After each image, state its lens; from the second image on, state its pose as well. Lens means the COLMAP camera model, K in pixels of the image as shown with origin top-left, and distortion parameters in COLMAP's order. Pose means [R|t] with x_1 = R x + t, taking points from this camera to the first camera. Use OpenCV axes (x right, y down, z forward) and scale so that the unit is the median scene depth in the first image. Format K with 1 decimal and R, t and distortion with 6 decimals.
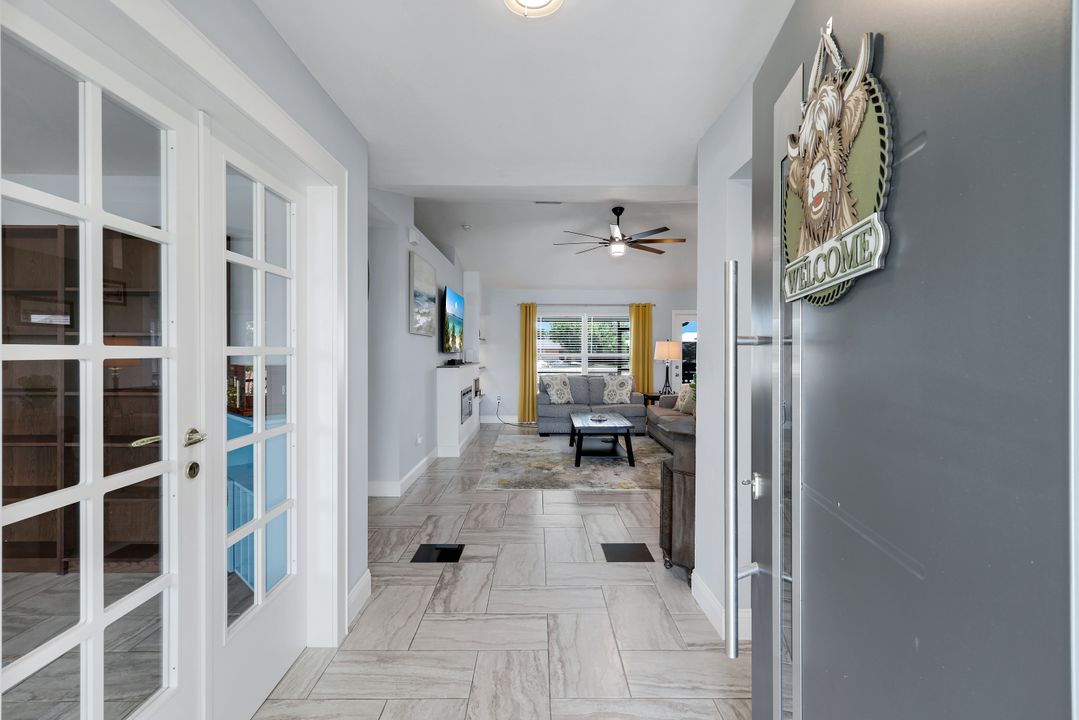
lens RADIAL K [[531.5, 0, 542.7], [0, 531.5, 355.6], [0, 0, 1]] dist [0.113324, 0.000081]
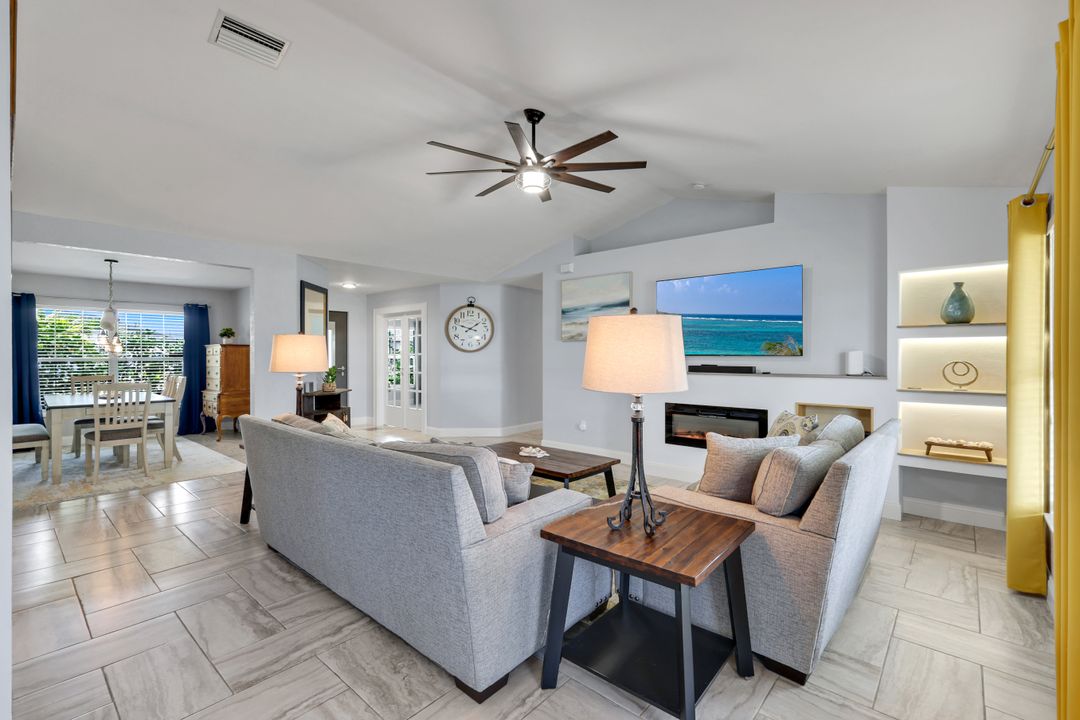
lens RADIAL K [[477.8, 0, 540.7], [0, 477.8, 356.0], [0, 0, 1]] dist [0.000476, -0.000008]
pose [[-0.672020, 0.001125, -0.740533, 0.431574], [-0.005888, 0.999959, 0.006862, -0.008056], [0.740510, 0.008972, -0.671985, 1.120284]]
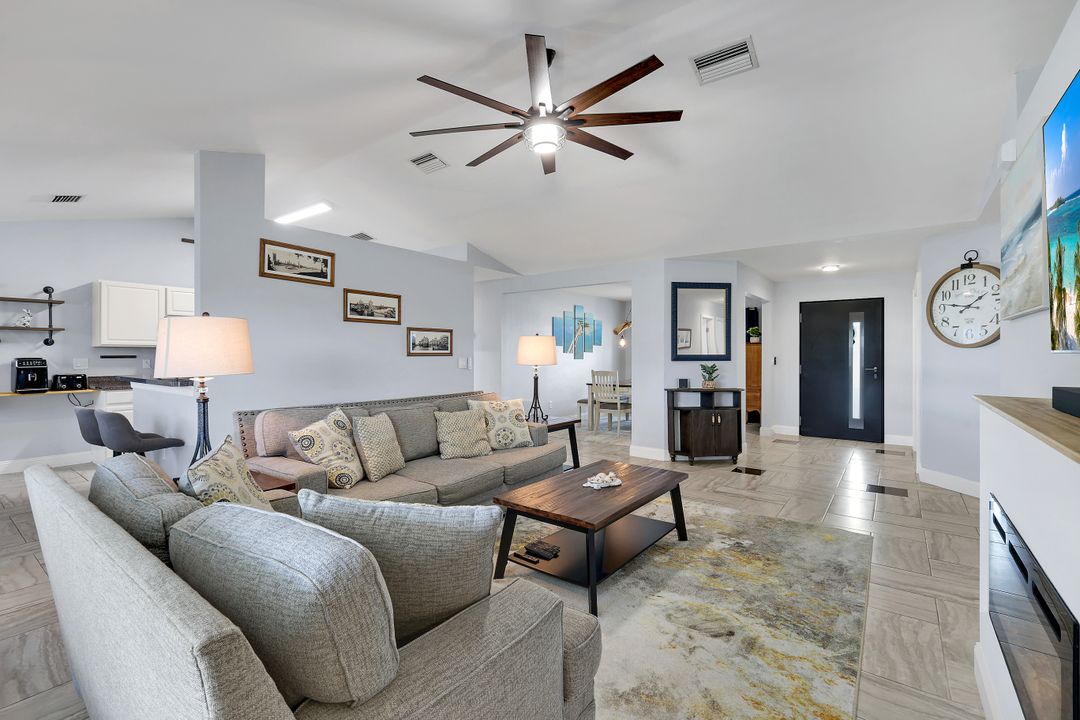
lens RADIAL K [[473.9, 0, 542.3], [0, 473.9, 352.4], [0, 0, 1]] dist [0.003844, 0.000163]
pose [[-0.793392, -0.000531, 0.608711, -0.097128], [0.002664, 0.999987, 0.004344, -0.006415], [-0.608706, 0.005068, -0.793380, 1.104097]]
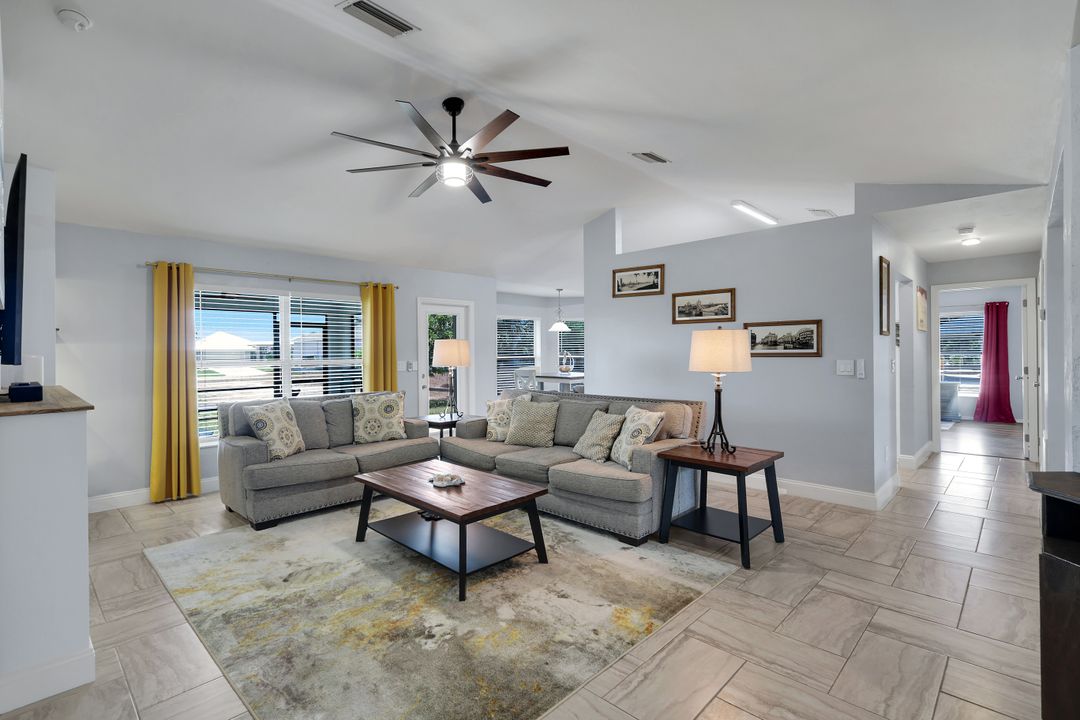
lens RADIAL K [[503.5, 0, 543.4], [0, 503.5, 355.3], [0, 0, 1]] dist [0.005317, -0.000070]
pose [[0.701453, -0.013223, 0.712593, -0.143227], [0.016456, 0.999862, 0.002355, -0.006022], [-0.712525, 0.010074, 0.701574, 0.464417]]
